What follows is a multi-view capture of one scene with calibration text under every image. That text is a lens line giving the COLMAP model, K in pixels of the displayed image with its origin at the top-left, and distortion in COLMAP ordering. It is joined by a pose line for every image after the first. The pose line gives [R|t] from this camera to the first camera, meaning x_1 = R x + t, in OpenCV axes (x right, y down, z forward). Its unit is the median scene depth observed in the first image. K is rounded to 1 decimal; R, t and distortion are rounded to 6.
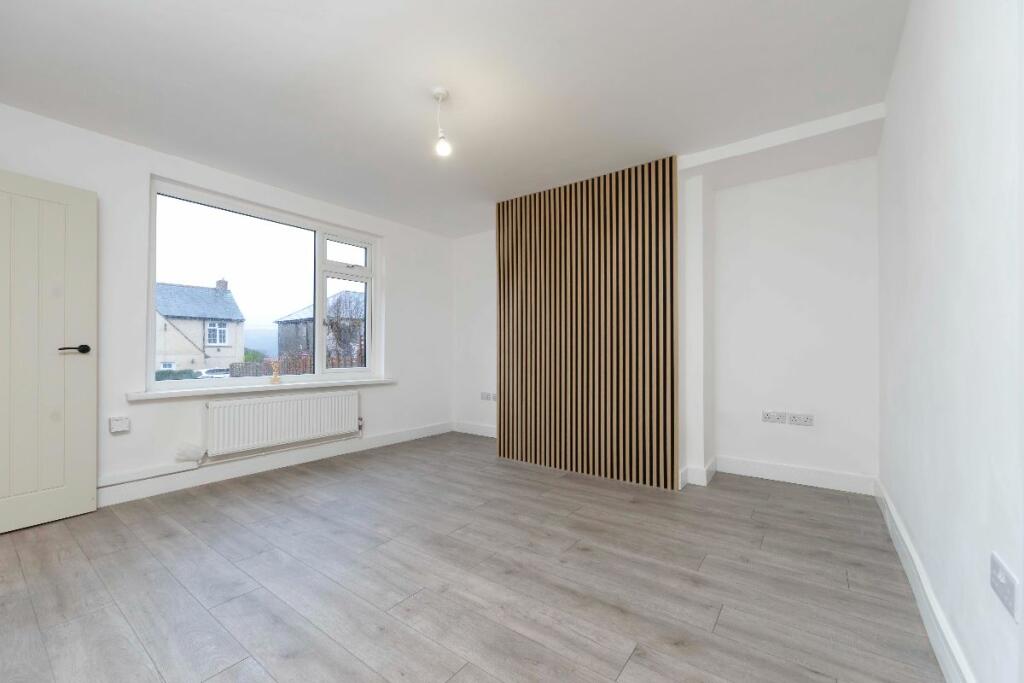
lens RADIAL K [[396.8, 0, 520.8], [0, 396.8, 351.9], [0, 0, 1]] dist [-0.003065, -0.000643]
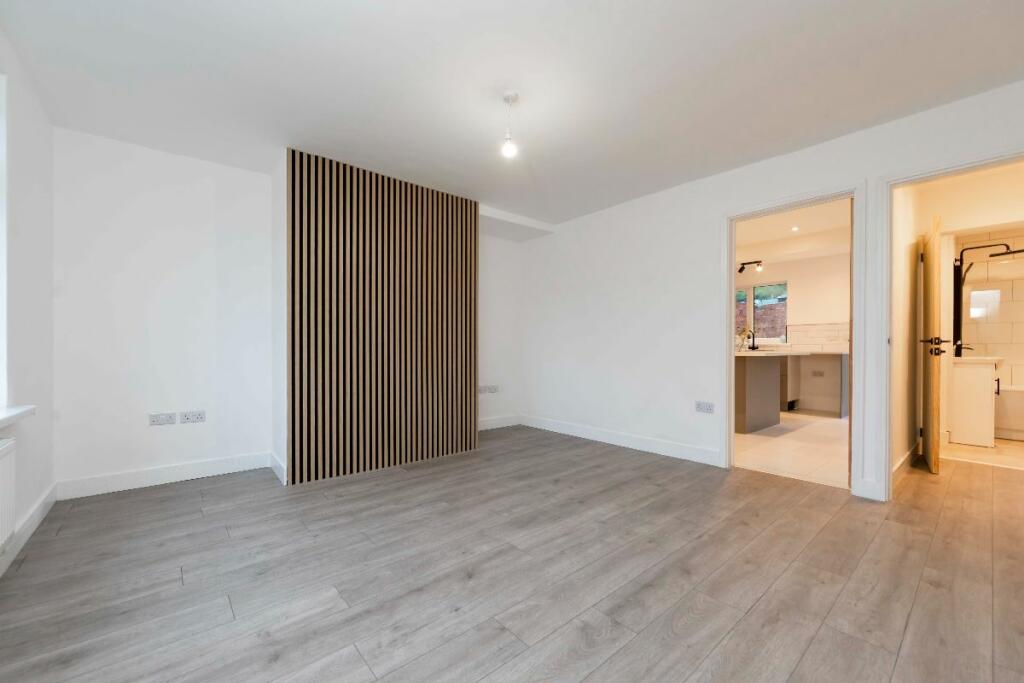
lens RADIAL K [[407.1, 0, 500.9], [0, 407.1, 341.4], [0, 0, 1]] dist [0.000193, -0.000015]
pose [[0.260016, 0.018458, 0.965428, -1.049863], [0.001176, 0.999810, -0.019432, 0.012179], [-0.965604, 0.006188, 0.259945, 0.630320]]
